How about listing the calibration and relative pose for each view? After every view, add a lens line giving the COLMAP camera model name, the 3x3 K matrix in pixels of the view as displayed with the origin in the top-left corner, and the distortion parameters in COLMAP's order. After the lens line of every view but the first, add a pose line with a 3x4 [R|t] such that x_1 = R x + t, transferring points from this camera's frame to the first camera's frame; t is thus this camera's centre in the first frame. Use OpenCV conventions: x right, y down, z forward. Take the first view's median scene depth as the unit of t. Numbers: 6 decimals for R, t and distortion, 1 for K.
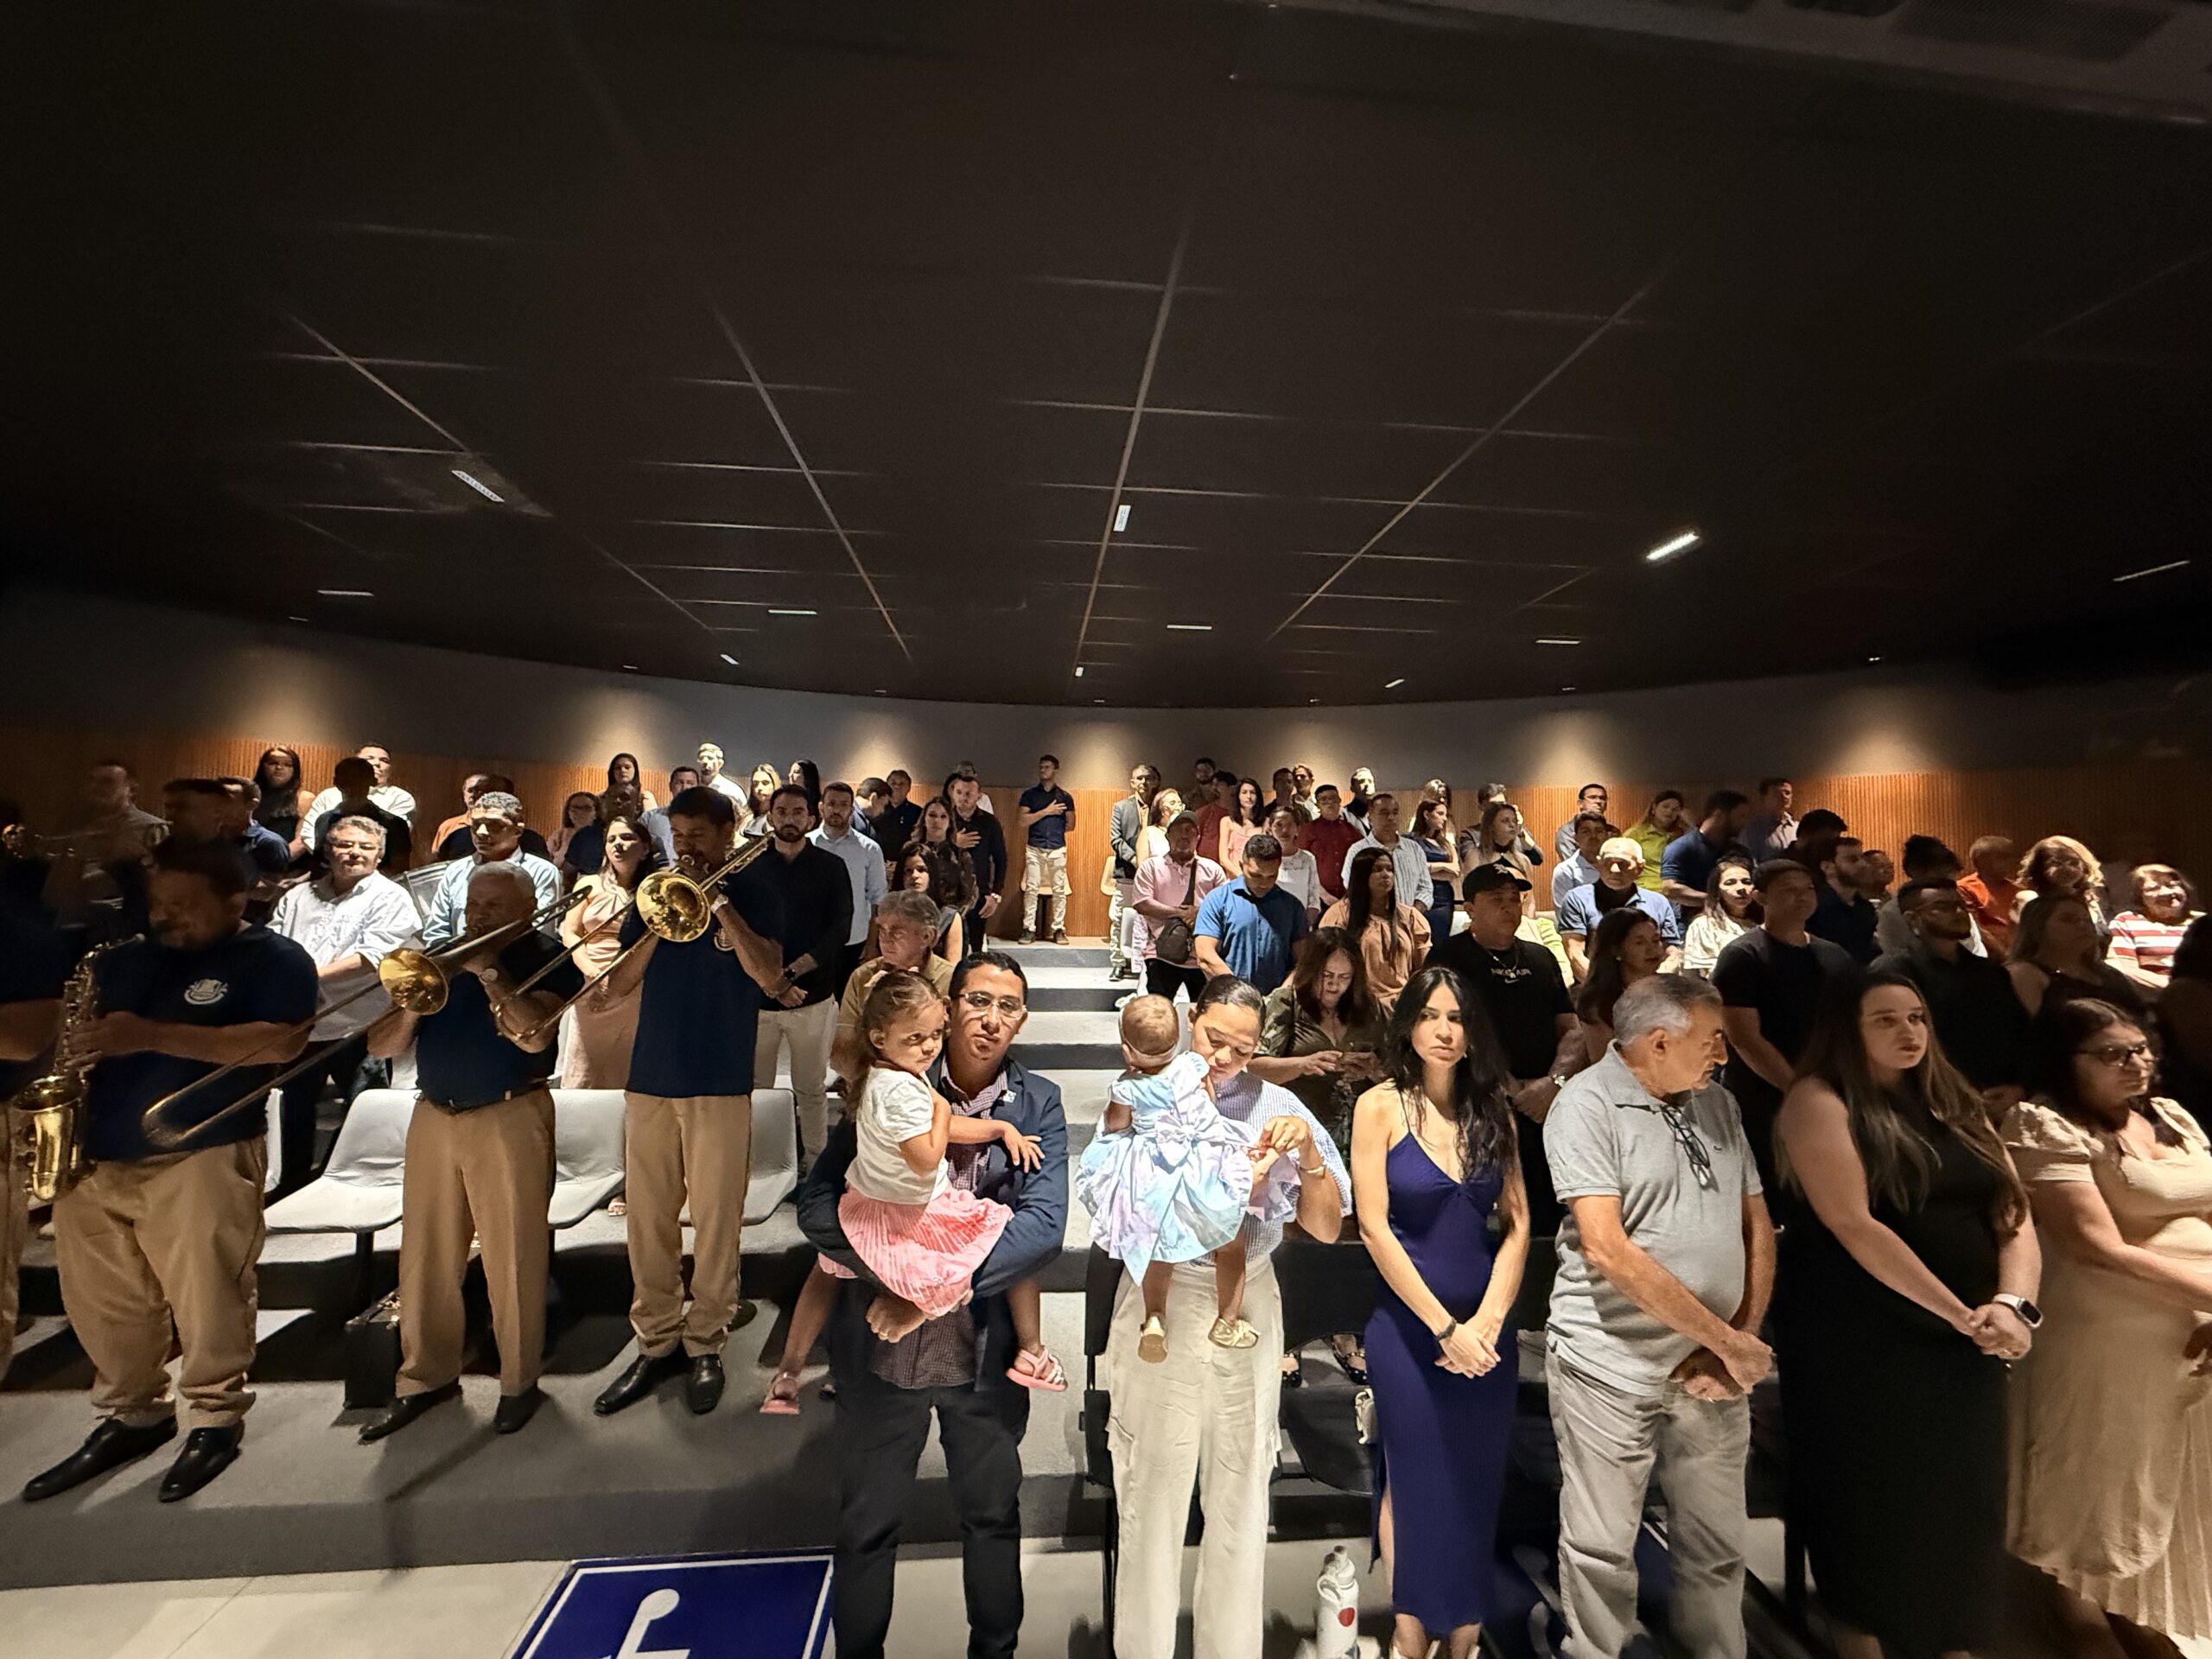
lens RADIAL K [[884.1, 0, 1108.5], [0, 884.1, 831.7], [0, 0, 1]] dist [0.001221, -0.000035]
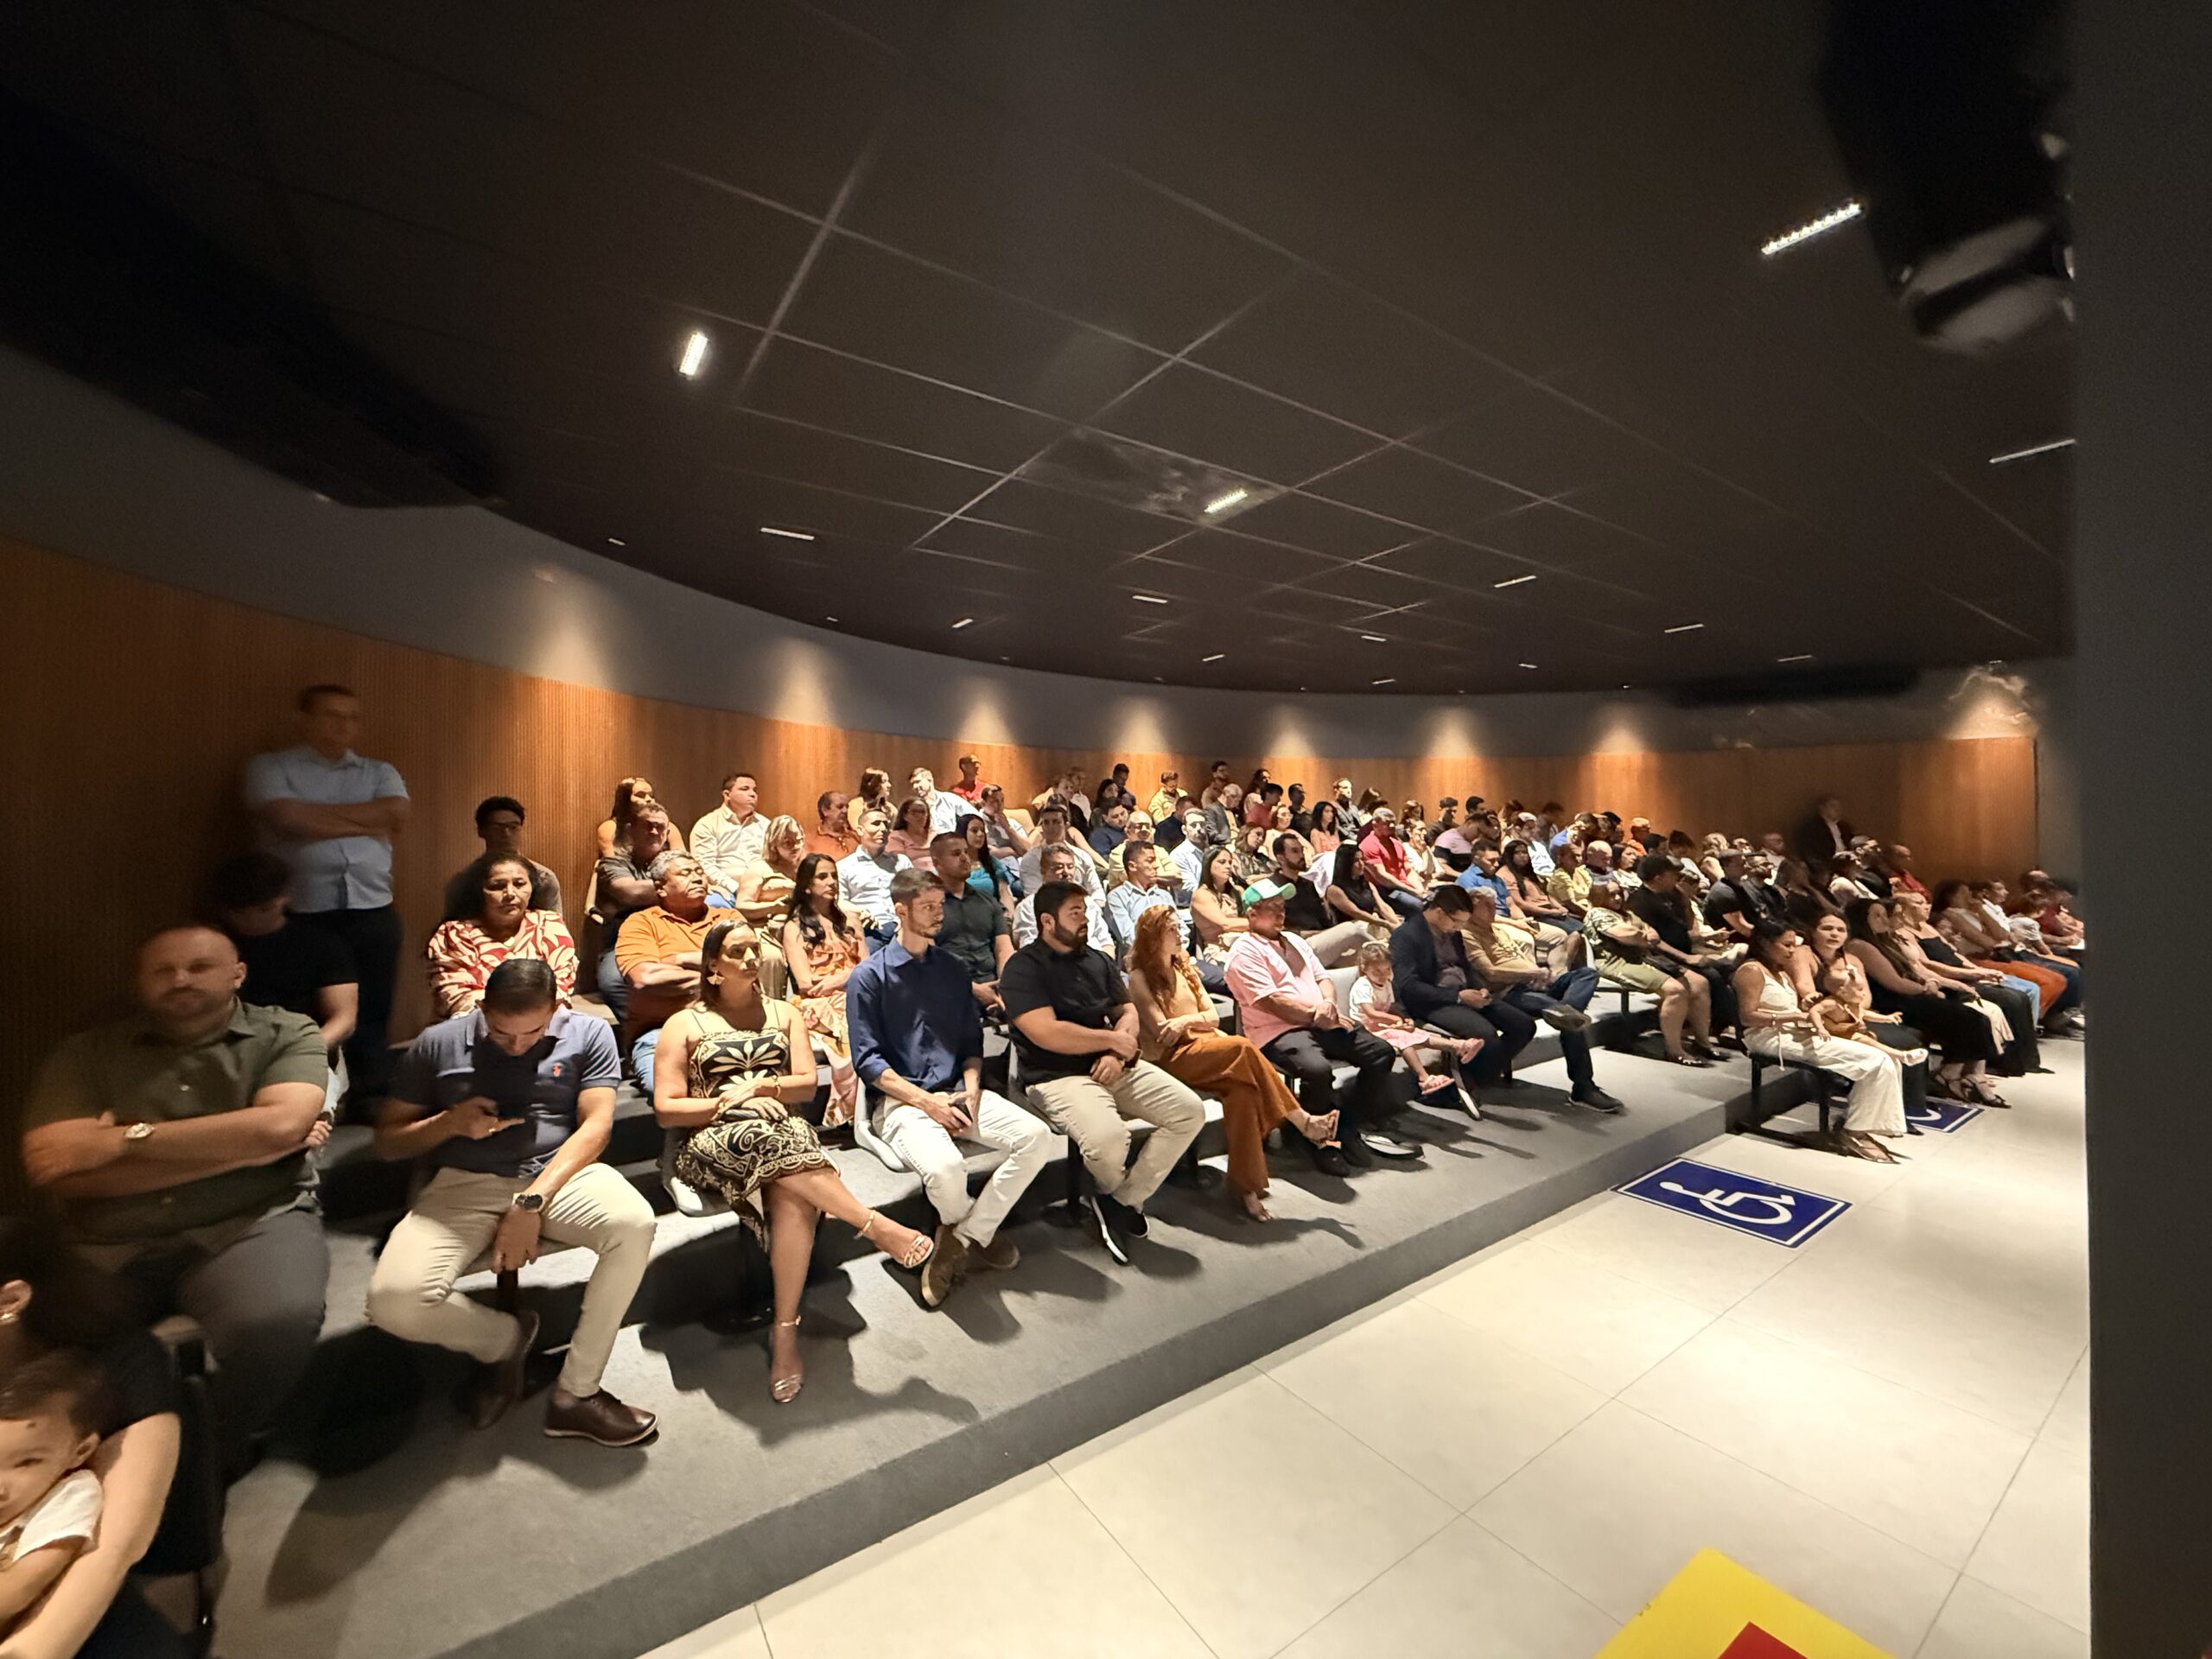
lens RADIAL K [[884.1, 0, 1108.5], [0, 884.1, 831.7], [0, 0, 1]] dist [0.001221, -0.000035]
pose [[0.870964, -0.024195, 0.490750, -0.867310], [0.005072, 0.999176, 0.040260, 0.011892], [-0.491320, -0.032576, 0.870370, -0.010663]]
